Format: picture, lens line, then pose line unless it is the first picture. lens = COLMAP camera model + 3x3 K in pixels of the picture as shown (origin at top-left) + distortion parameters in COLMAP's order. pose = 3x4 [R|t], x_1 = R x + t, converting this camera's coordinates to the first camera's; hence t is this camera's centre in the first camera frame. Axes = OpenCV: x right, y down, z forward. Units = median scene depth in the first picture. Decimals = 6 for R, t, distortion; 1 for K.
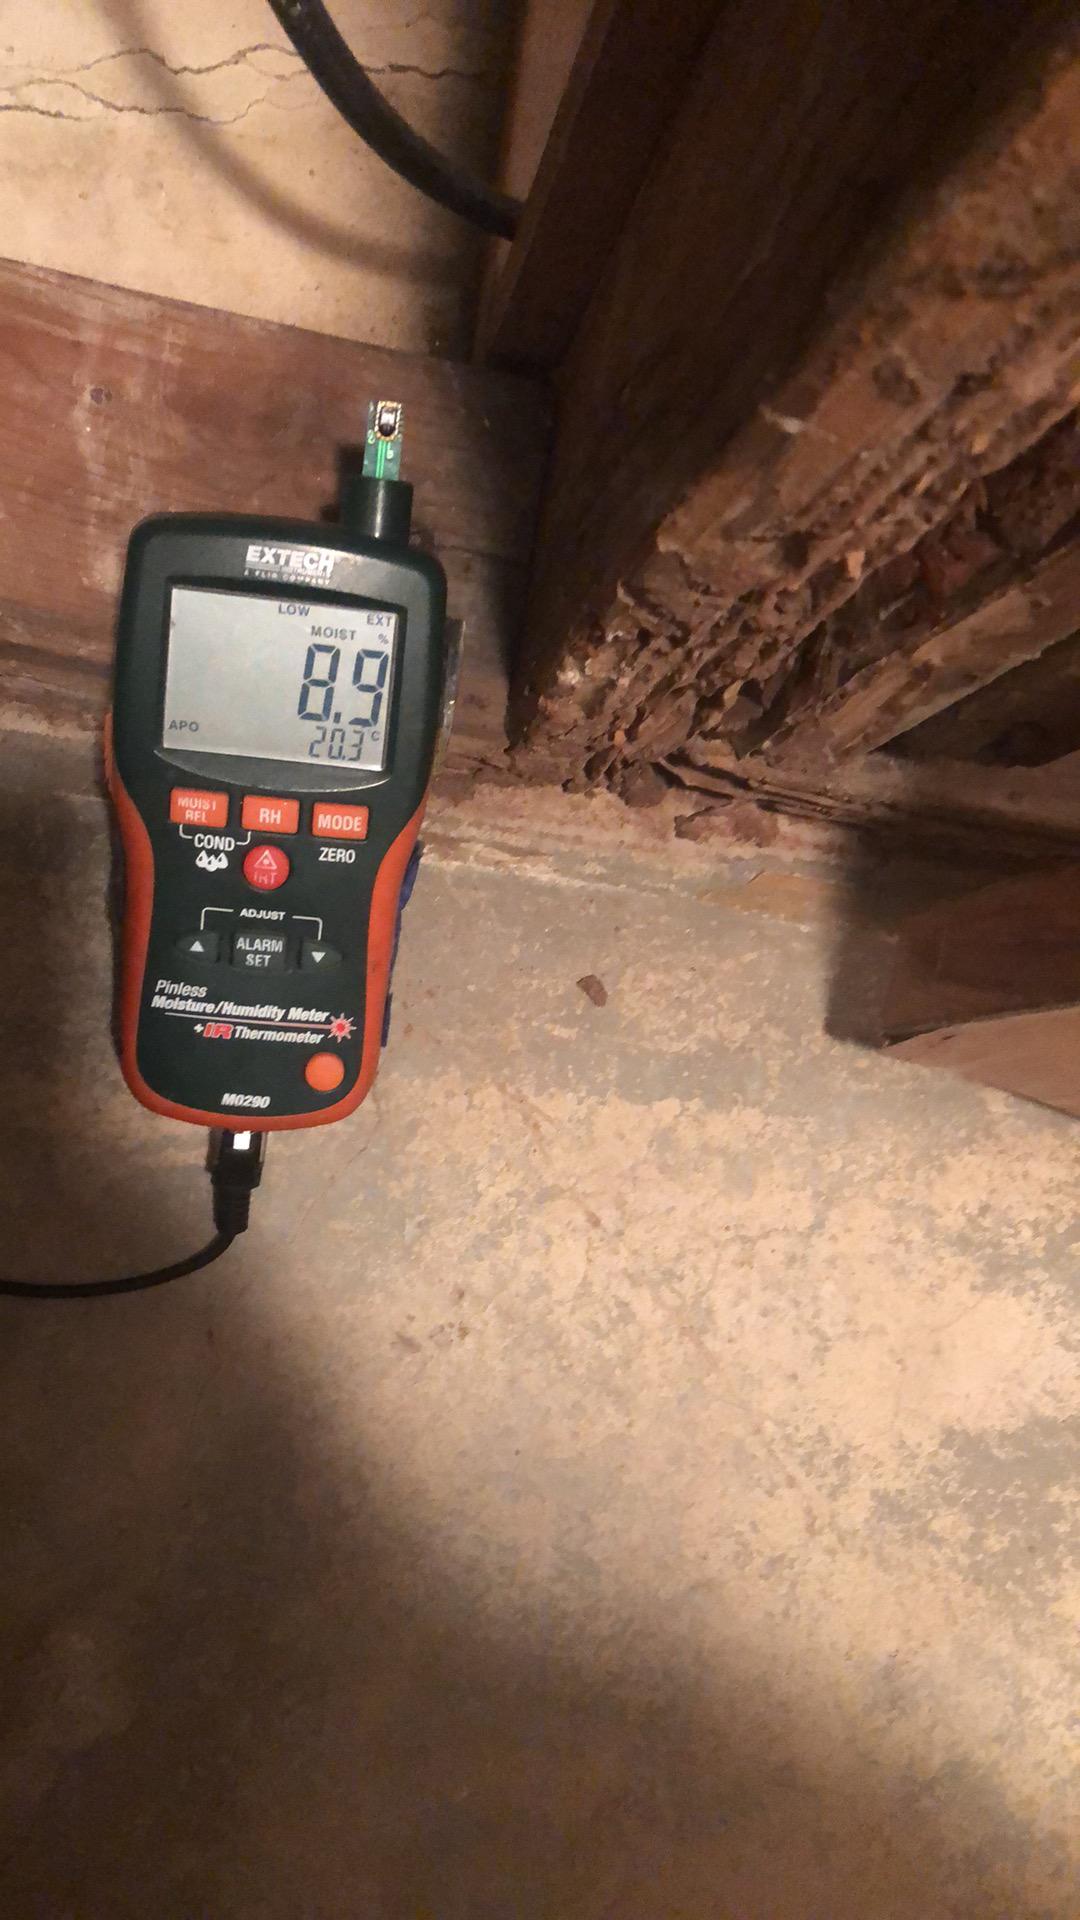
lens RADIAL K [[1519.4, 0, 541.5], [0, 1519.4, 955.4], [0, 0, 1]] dist [0.044459, -0.002715]
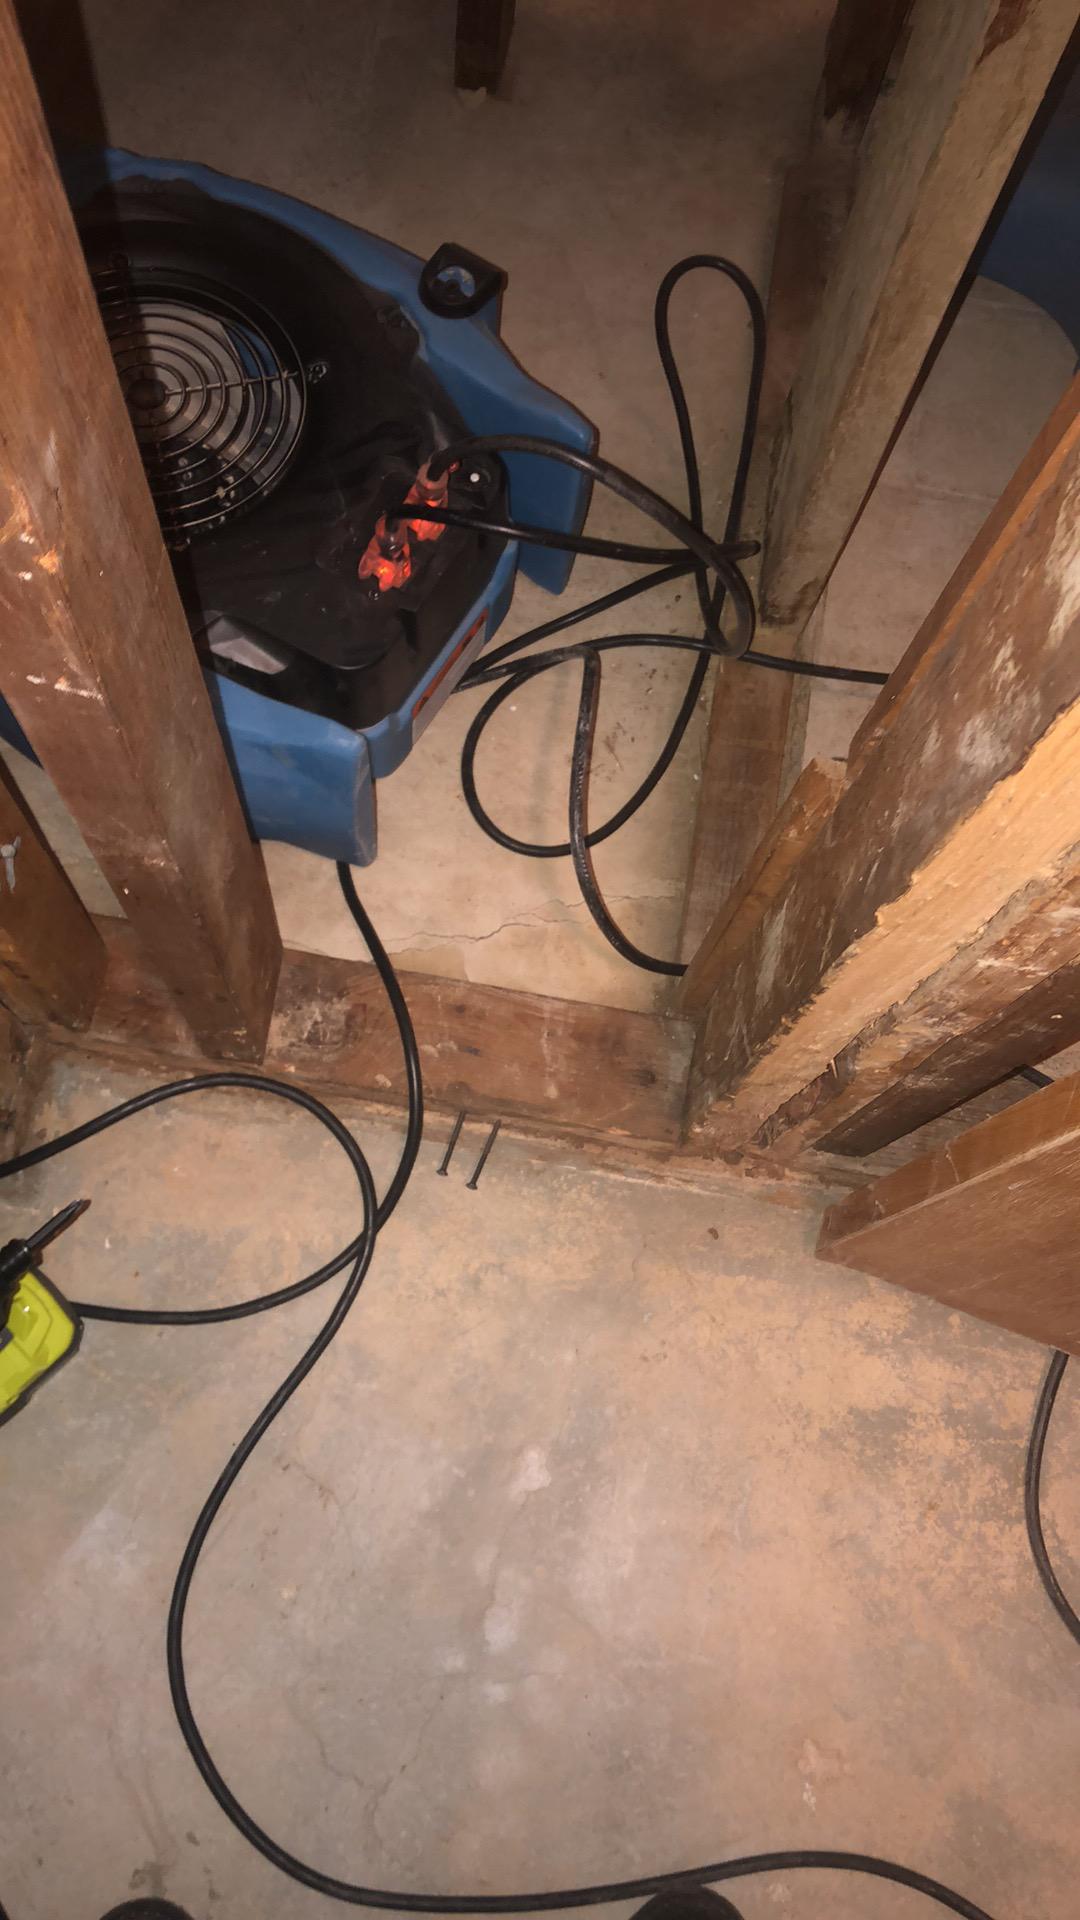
lens RADIAL K [[1519.4, 0, 536.0], [0, 1519.4, 955.8], [0, 0, 1]] dist [0.044459, -0.002715]
pose [[0.988754, -0.007826, -0.149347, 0.130894], [-0.020398, 0.982240, -0.186516, 0.049665], [0.148154, 0.187464, 0.971034, -1.782024]]
